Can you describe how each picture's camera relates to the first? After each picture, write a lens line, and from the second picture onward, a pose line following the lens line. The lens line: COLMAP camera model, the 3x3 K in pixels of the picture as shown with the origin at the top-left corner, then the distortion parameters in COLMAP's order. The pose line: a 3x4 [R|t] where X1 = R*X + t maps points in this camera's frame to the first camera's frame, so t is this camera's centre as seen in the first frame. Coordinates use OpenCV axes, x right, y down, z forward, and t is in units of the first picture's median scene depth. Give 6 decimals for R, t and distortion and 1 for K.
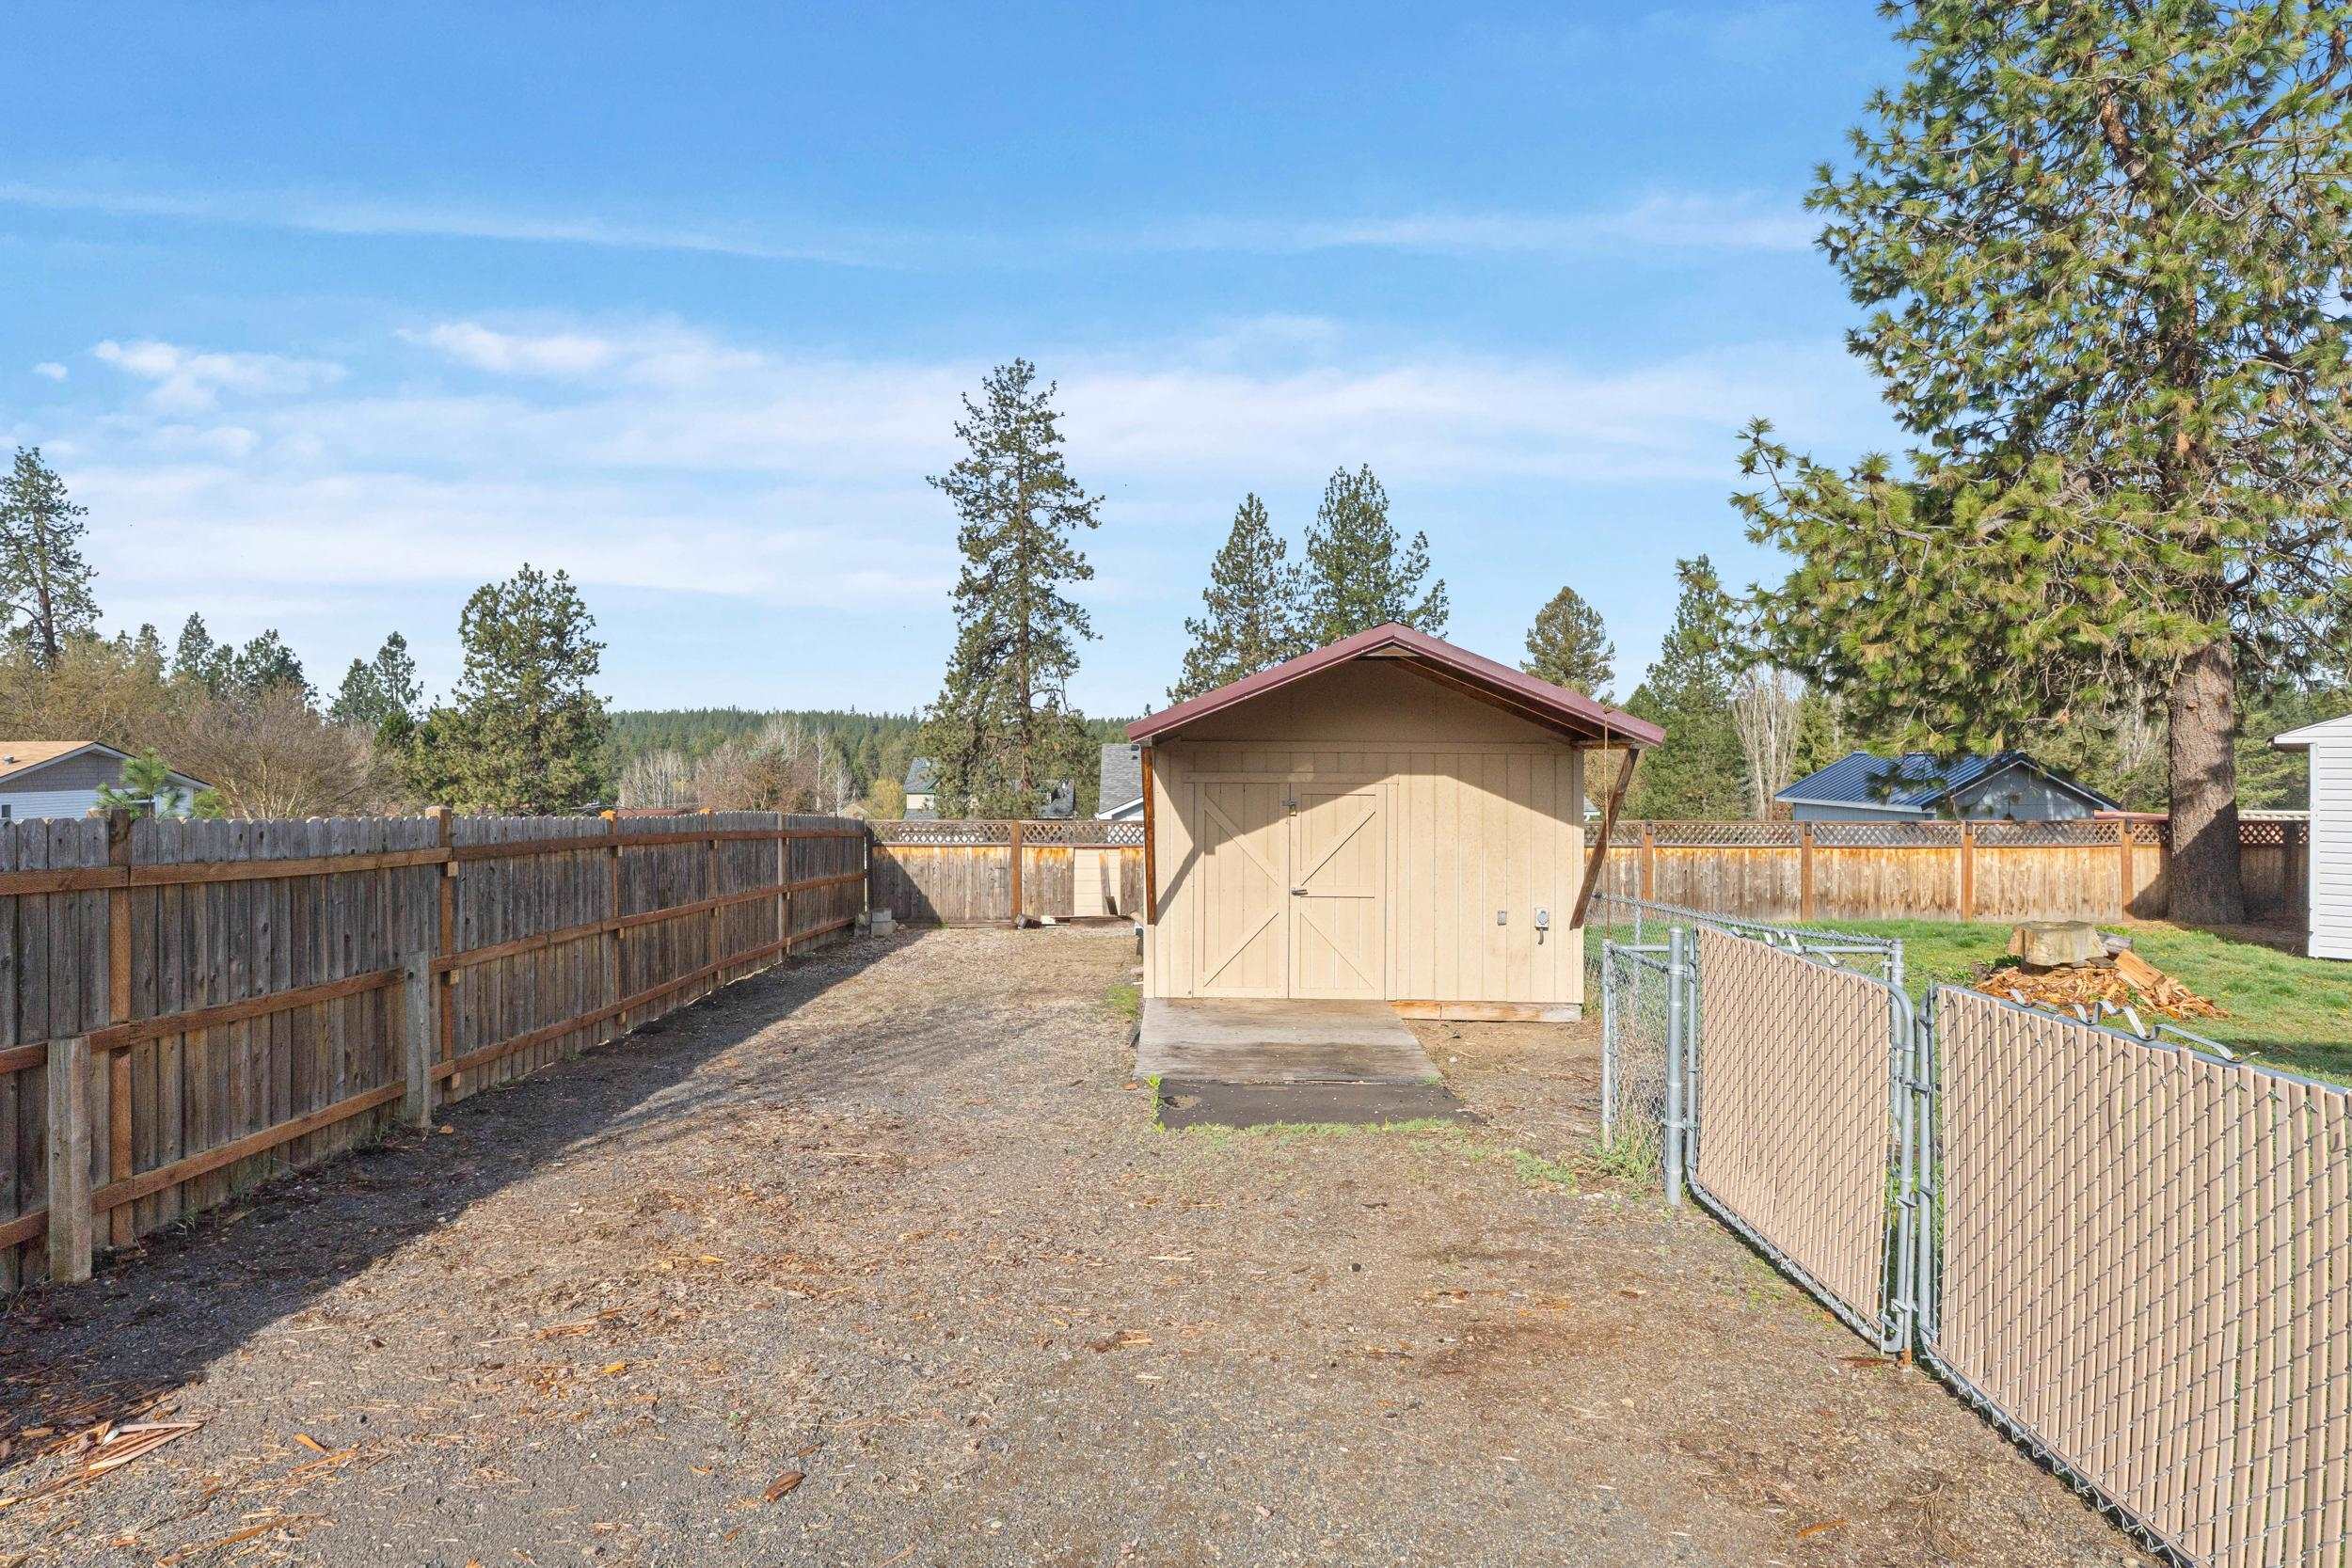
lens RADIAL K [[1191.3, 0, 1160.4], [0, 1191.3, 765.7], [0, 0, 1]] dist [-0.001637, -0.001789]
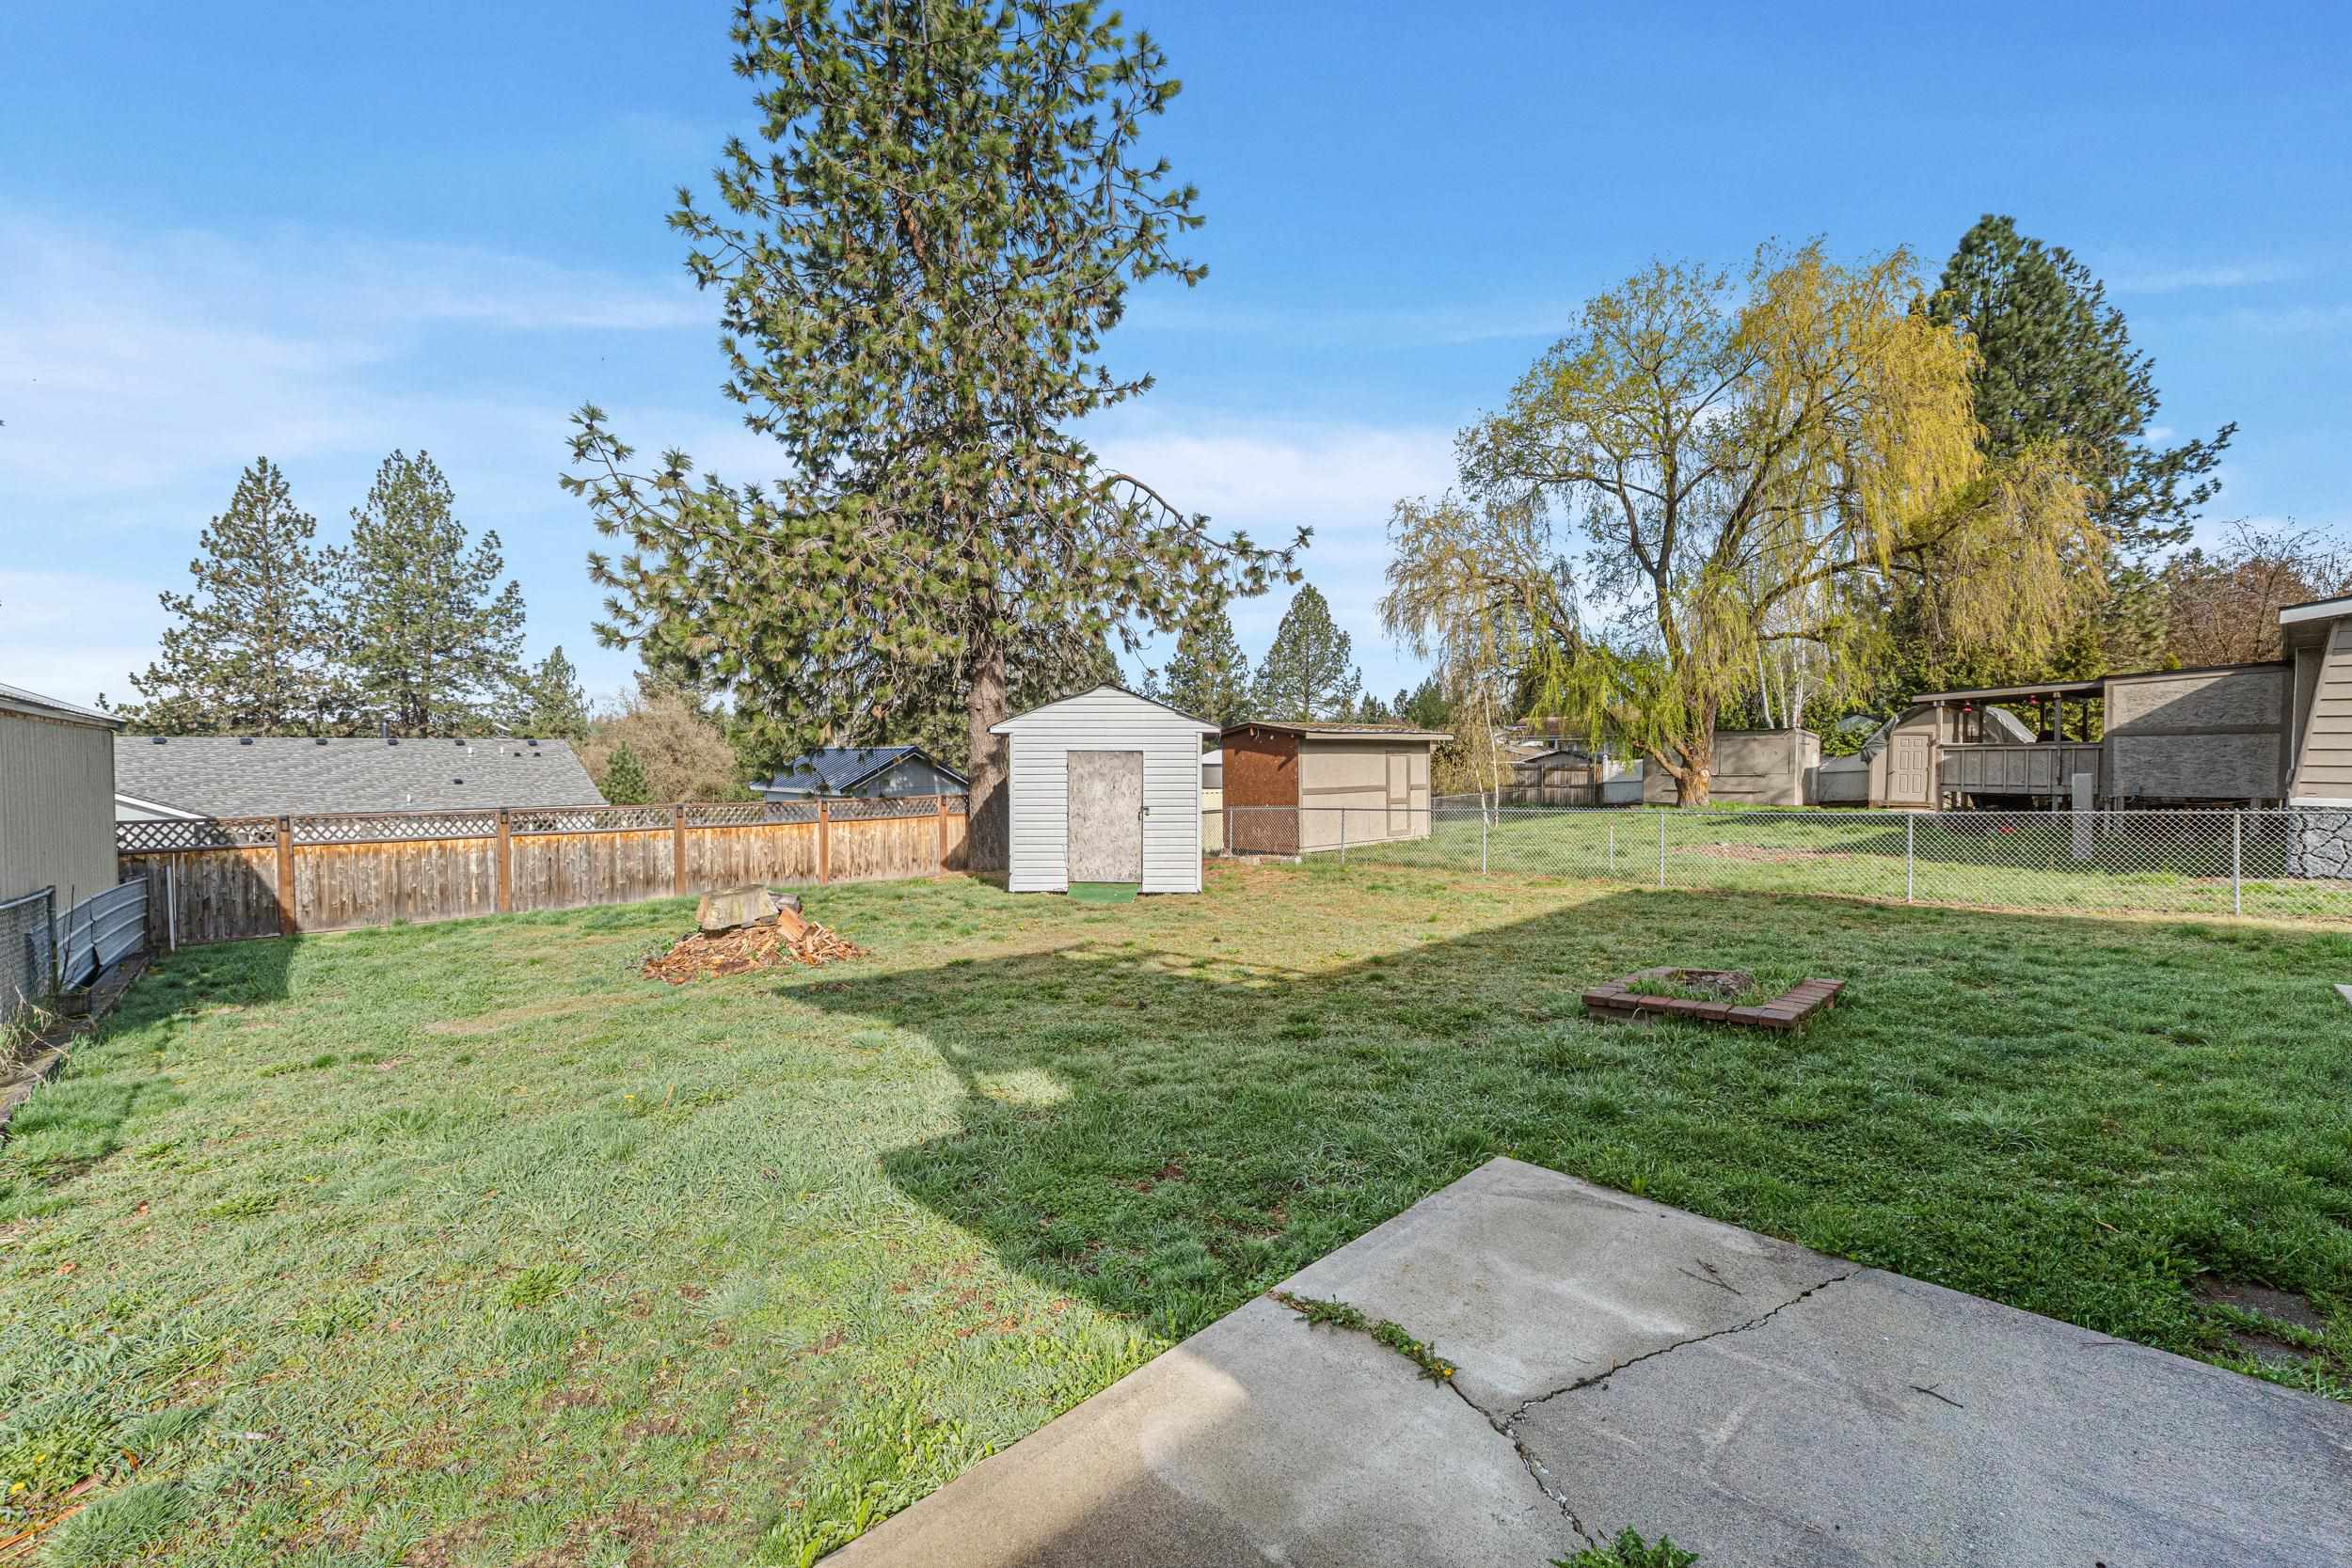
lens RADIAL K [[980.7, 0, 1183.4], [0, 980.7, 778.8], [0, 0, 1]] dist [-0.013408, -0.000161]
pose [[0.715253, -0.014947, 0.698706, 0.249178], [0.007335, 0.999877, 0.013881, 0.014650], [-0.698827, -0.004803, 0.715275, 0.053159]]
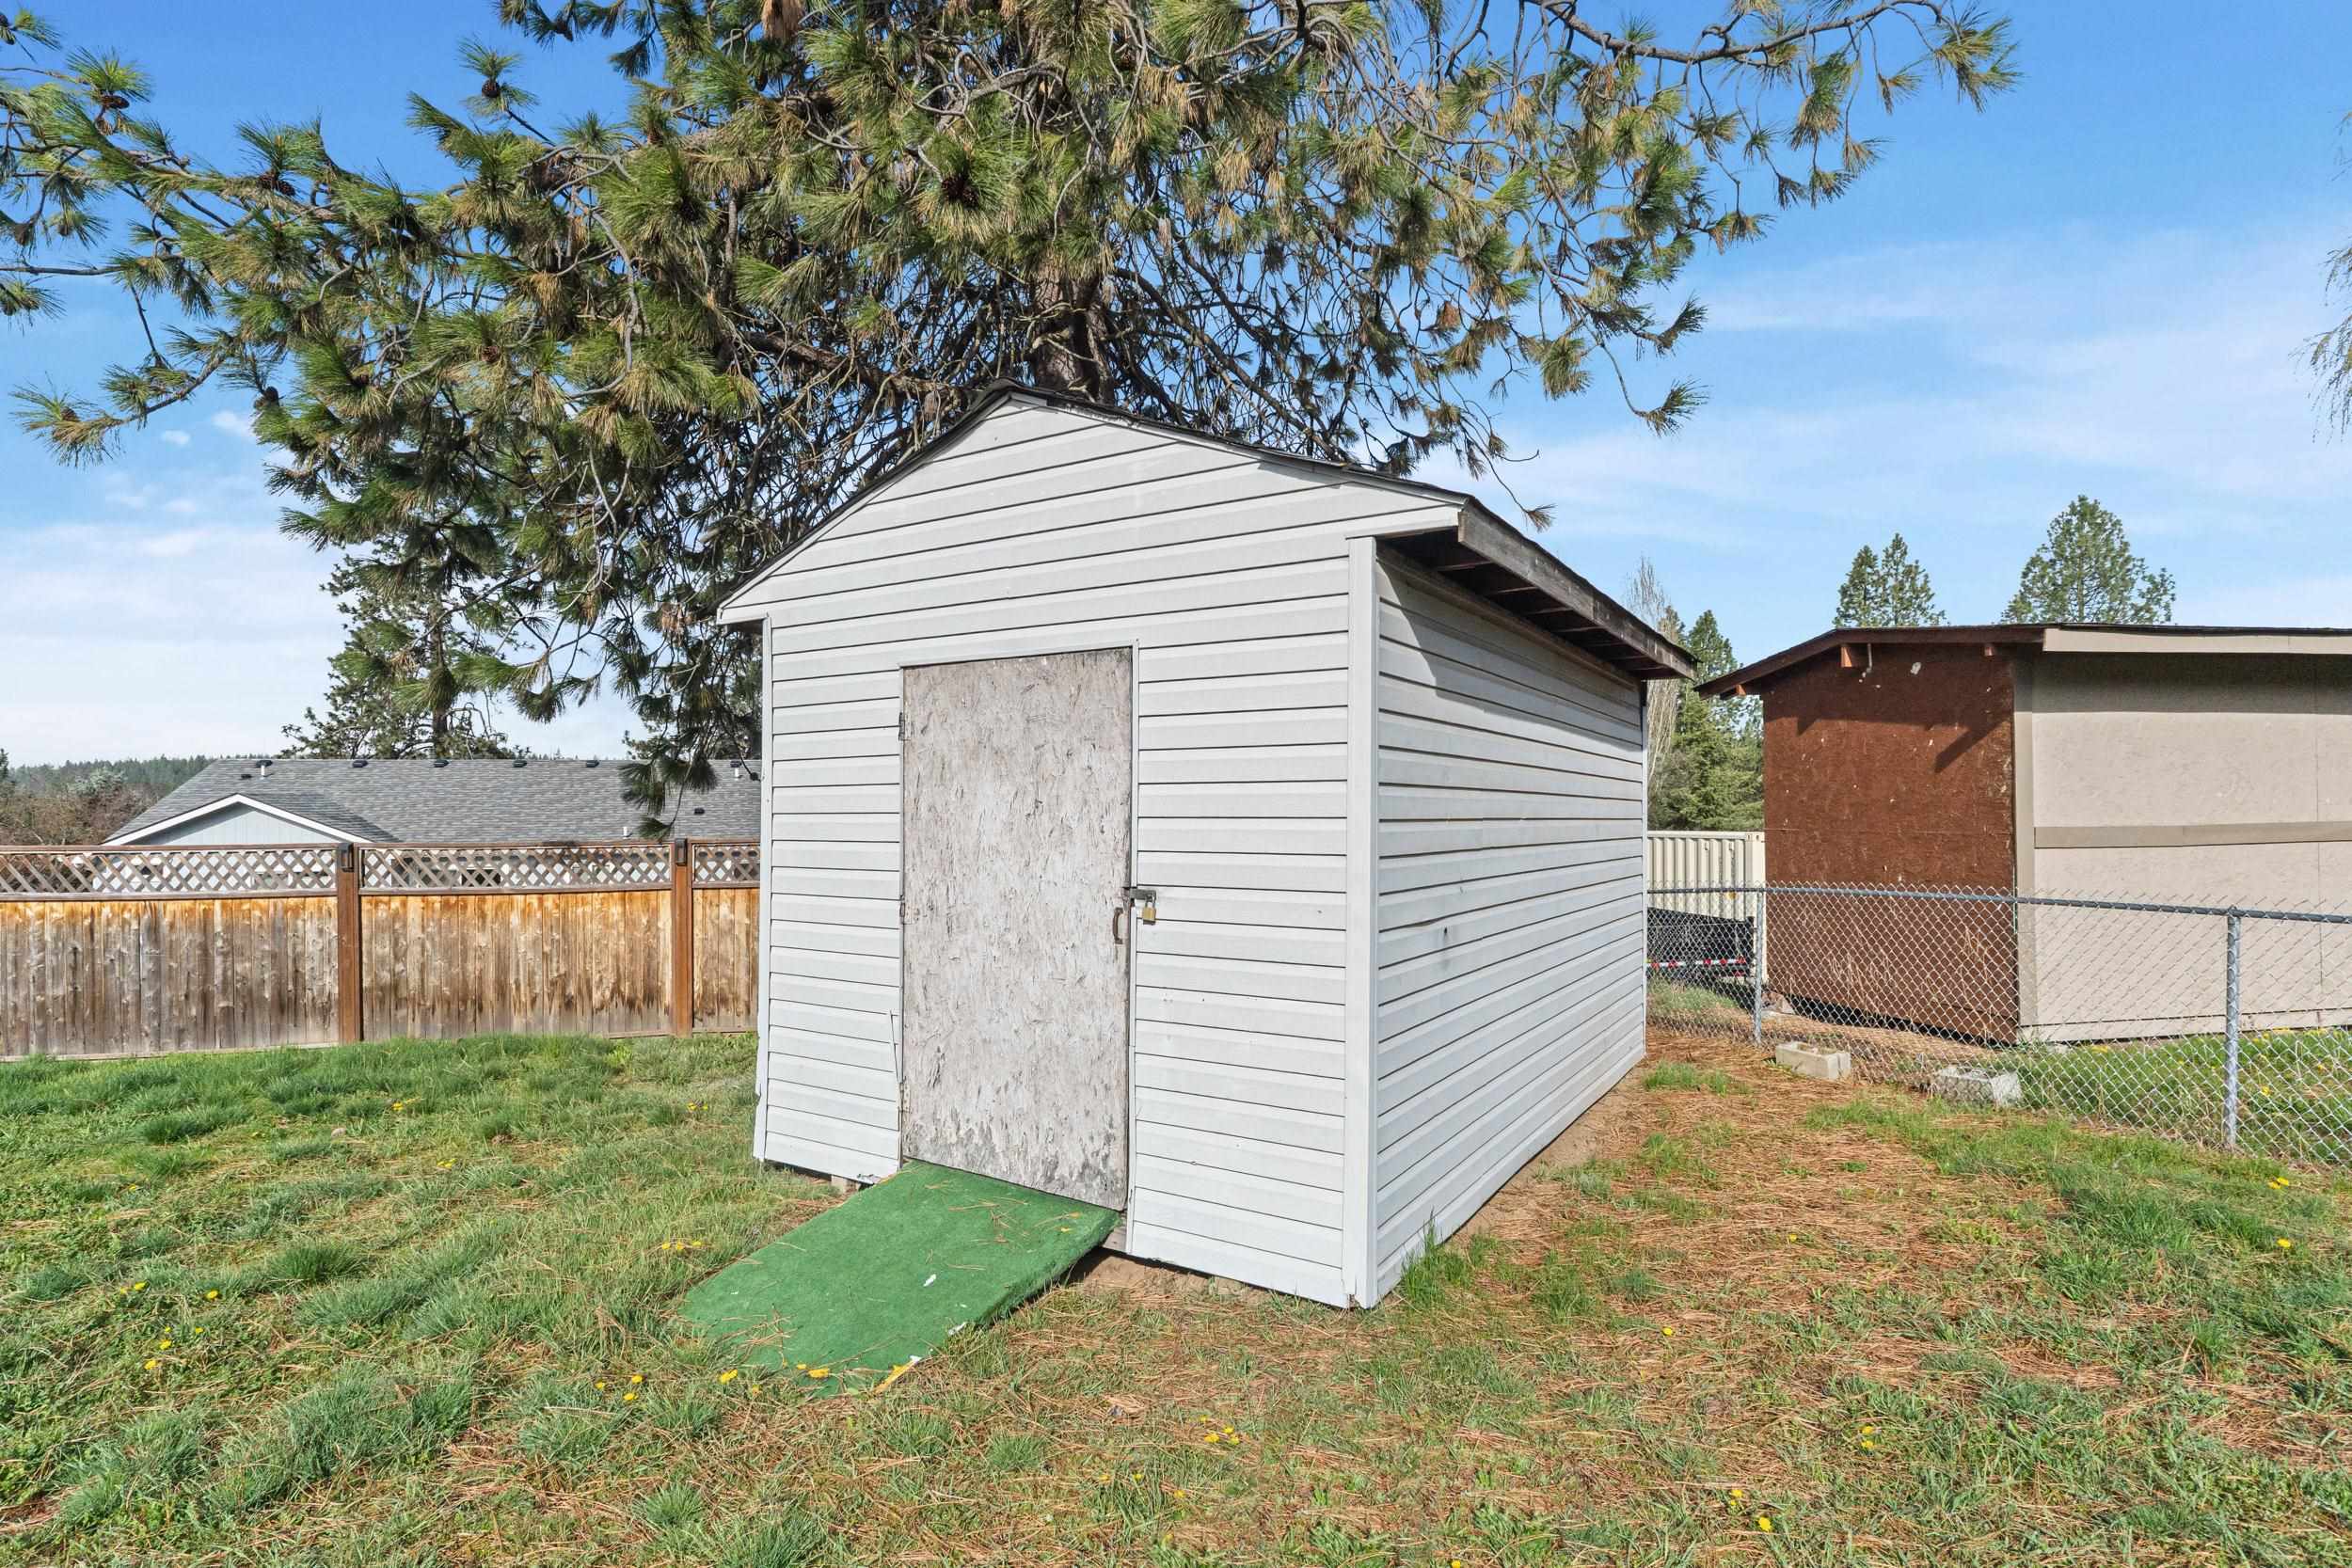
lens RADIAL K [[1191.3, 0, 1136.7], [0, 1191.3, 802.0], [0, 0, 1]] dist [-0.001637, -0.001789]
pose [[0.974529, -0.003446, 0.224236, 0.739796], [0.005131, 0.999963, -0.006929, 0.034293], [-0.224204, 0.007903, 0.974510, 0.431594]]
